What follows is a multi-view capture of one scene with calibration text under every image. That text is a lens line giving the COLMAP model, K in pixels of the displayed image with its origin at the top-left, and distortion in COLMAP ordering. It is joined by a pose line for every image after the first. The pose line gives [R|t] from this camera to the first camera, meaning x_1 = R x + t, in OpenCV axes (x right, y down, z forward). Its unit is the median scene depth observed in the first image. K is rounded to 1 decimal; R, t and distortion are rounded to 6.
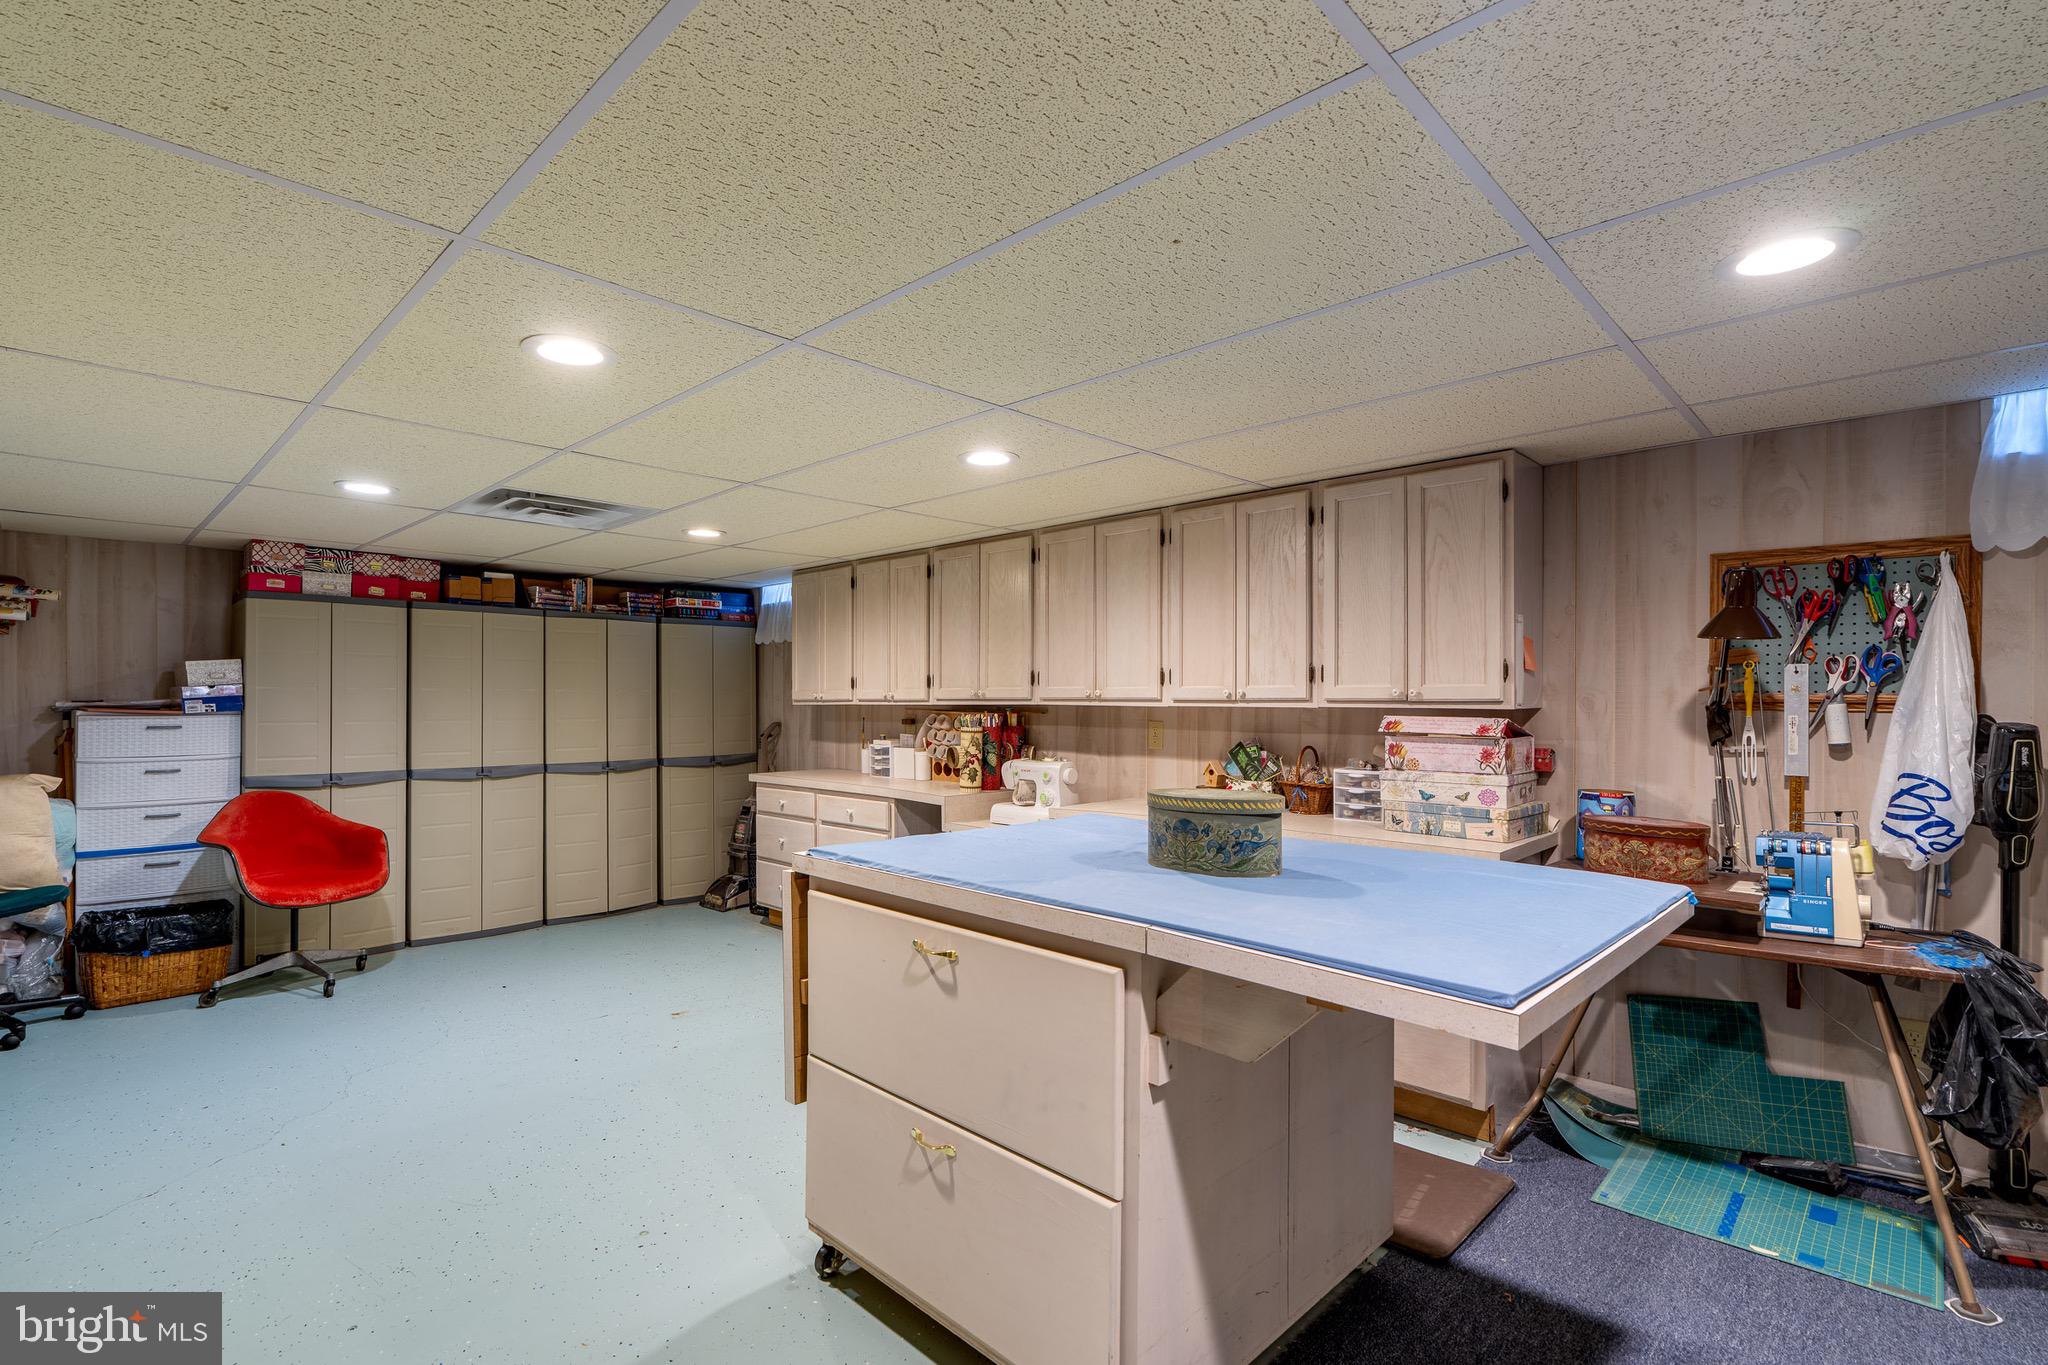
lens RADIAL K [[934.7, 0, 1039.5], [0, 934.7, 693.0], [0, 0, 1]] dist [-0.006852, 0.002144]
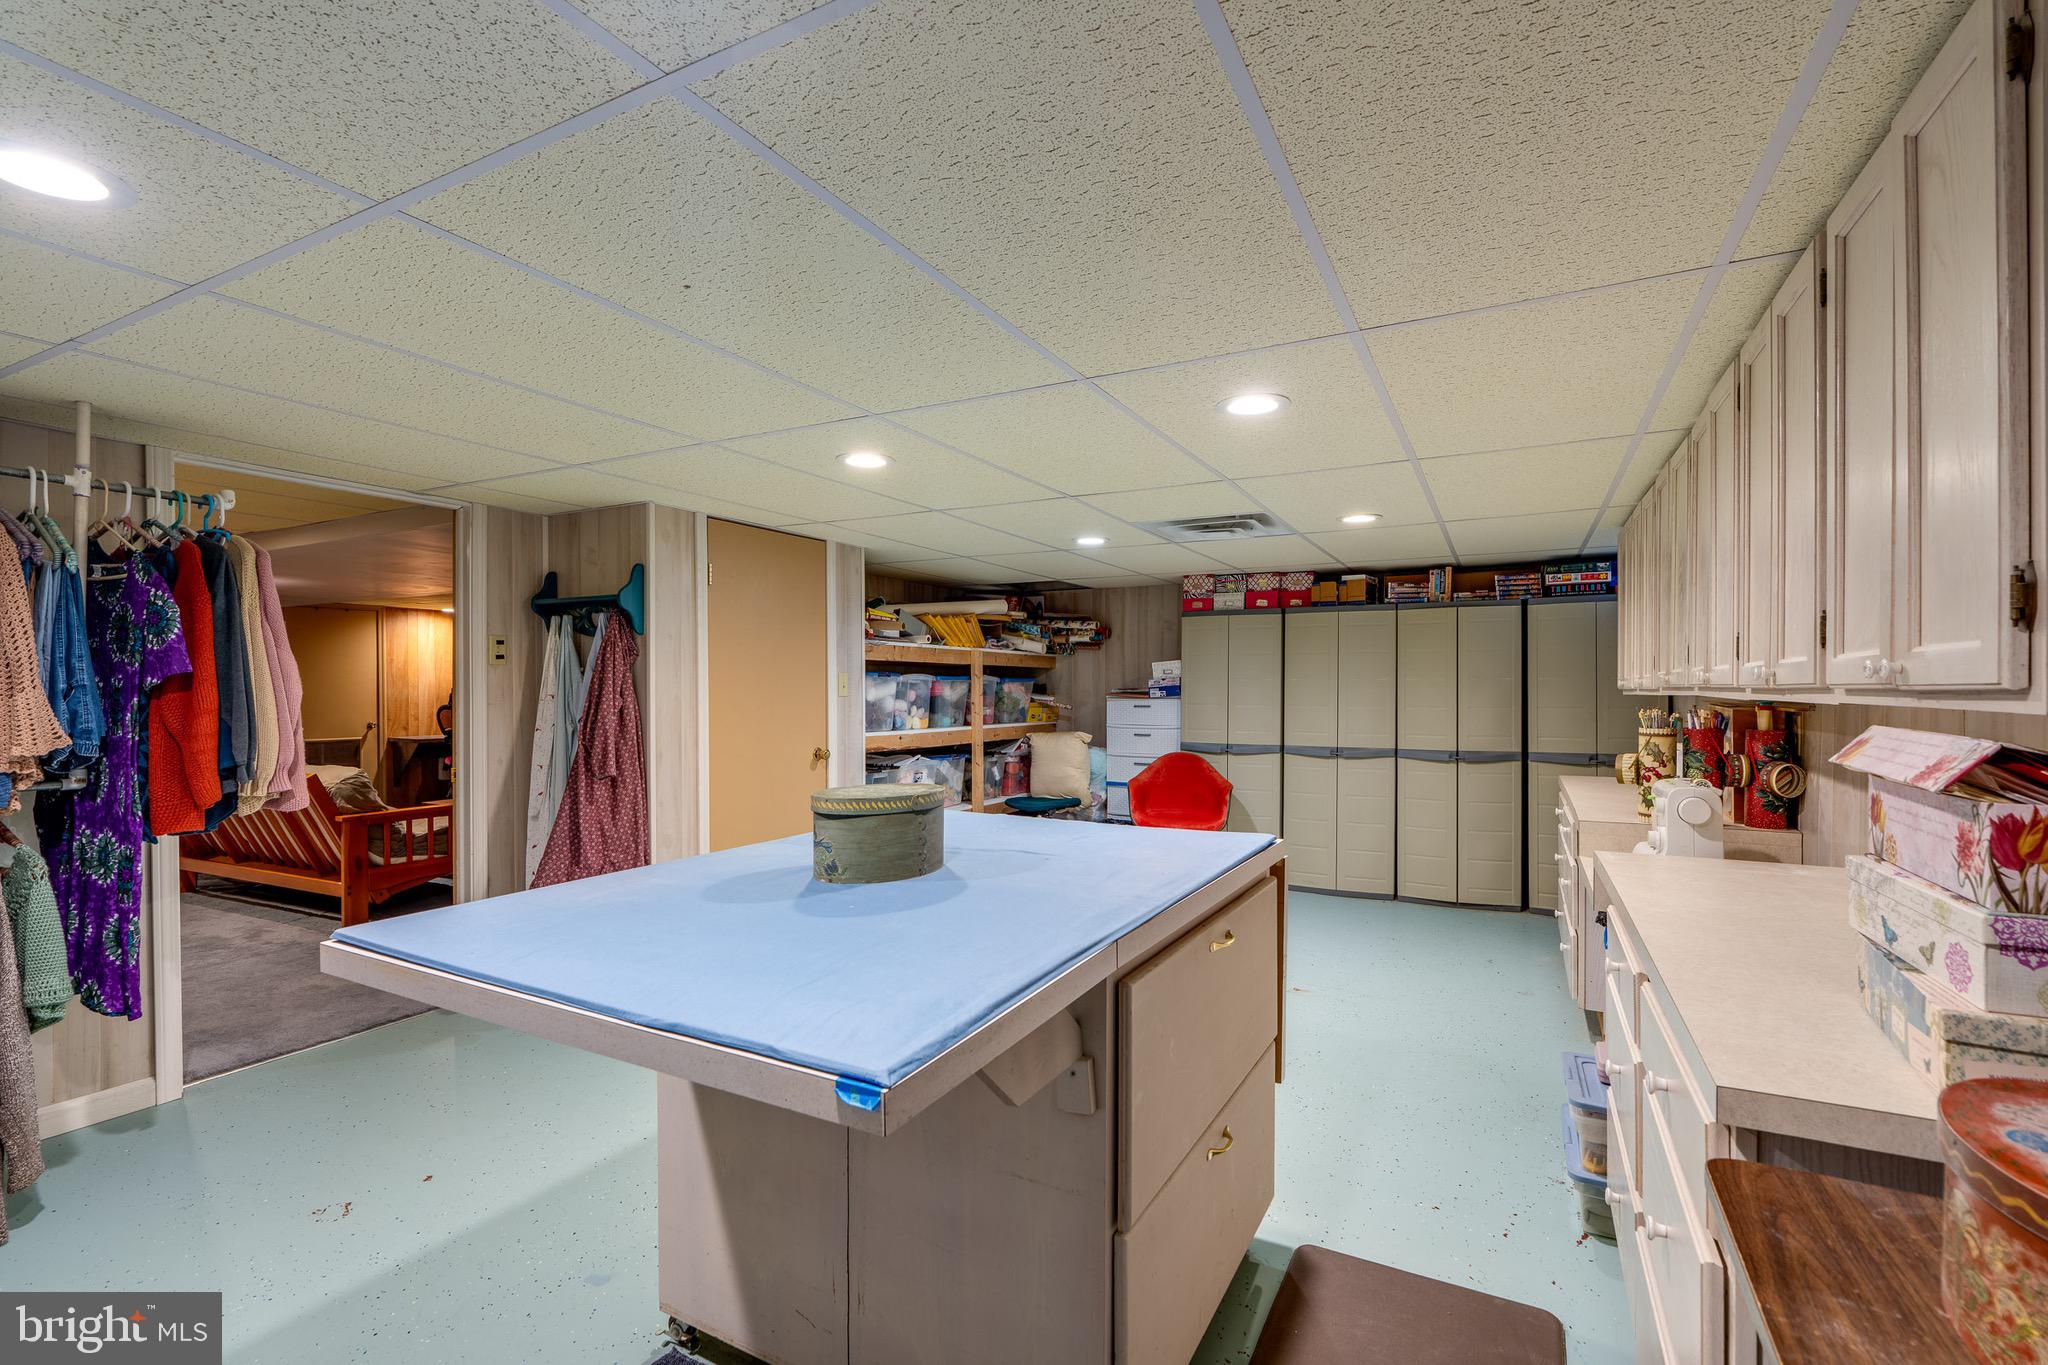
lens RADIAL K [[934.7, 0, 1024.0], [0, 934.7, 684.9], [0, 0, 1]] dist [-0.006852, 0.002144]
pose [[0.281947, -0.002902, -0.959426, 0.402925], [0.006107, 0.999981, -0.001230, 0.002312], [0.959411, -0.005512, 0.281959, 0.316754]]
